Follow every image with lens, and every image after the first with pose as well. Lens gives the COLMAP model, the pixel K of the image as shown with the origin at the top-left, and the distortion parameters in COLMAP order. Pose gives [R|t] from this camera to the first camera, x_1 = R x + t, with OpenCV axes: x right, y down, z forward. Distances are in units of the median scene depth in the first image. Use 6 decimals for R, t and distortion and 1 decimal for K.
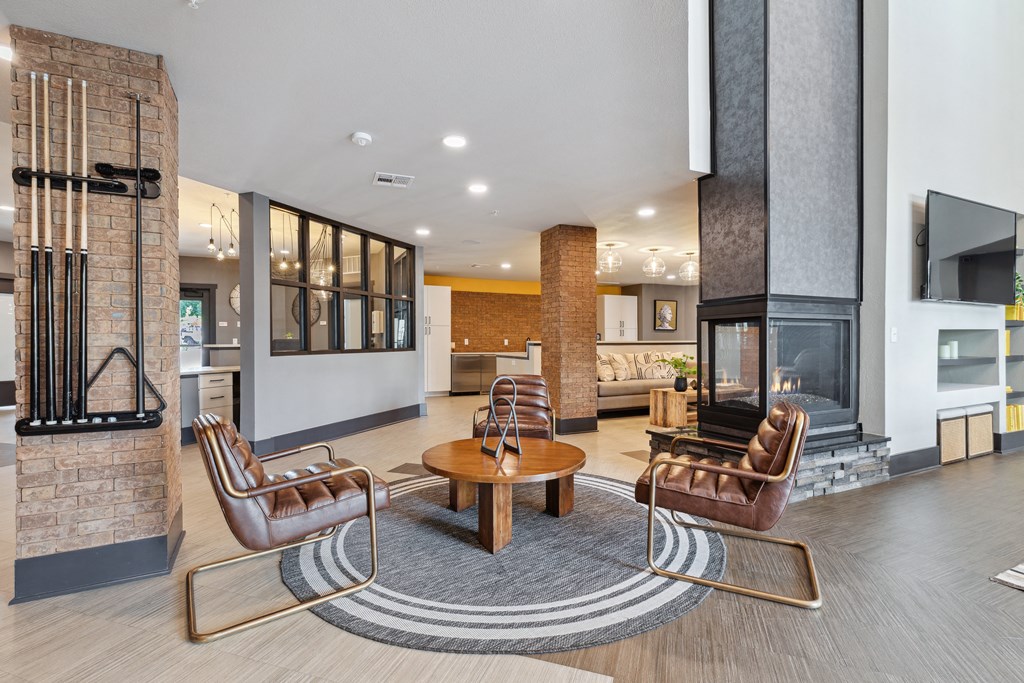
lens RADIAL K [[466.7, 0, 512.0], [0, 466.7, 341.5], [0, 0, 1]] dist [0.000242, 0.000009]
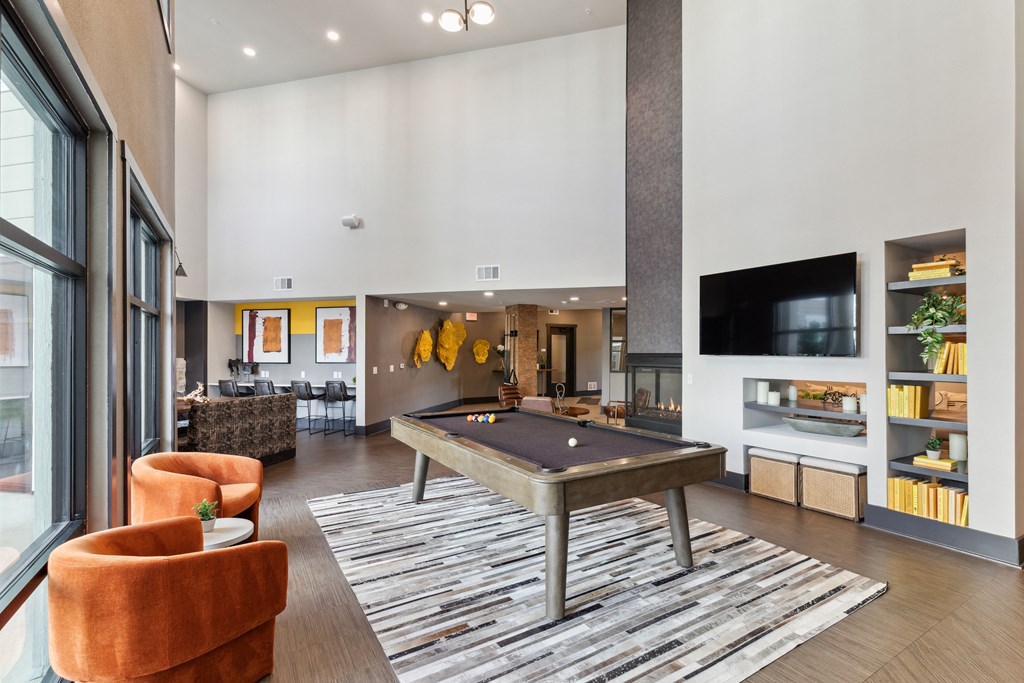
lens RADIAL K [[466.7, 0, 512.0], [0, 466.7, 341.5], [0, 0, 1]] dist [0.000242, 0.000009]
pose [[0.094237, -0.018987, -0.995369, 1.957570], [-0.000955, 0.999816, -0.019163, -0.090457], [0.995549, 0.002757, 0.094202, 0.274521]]
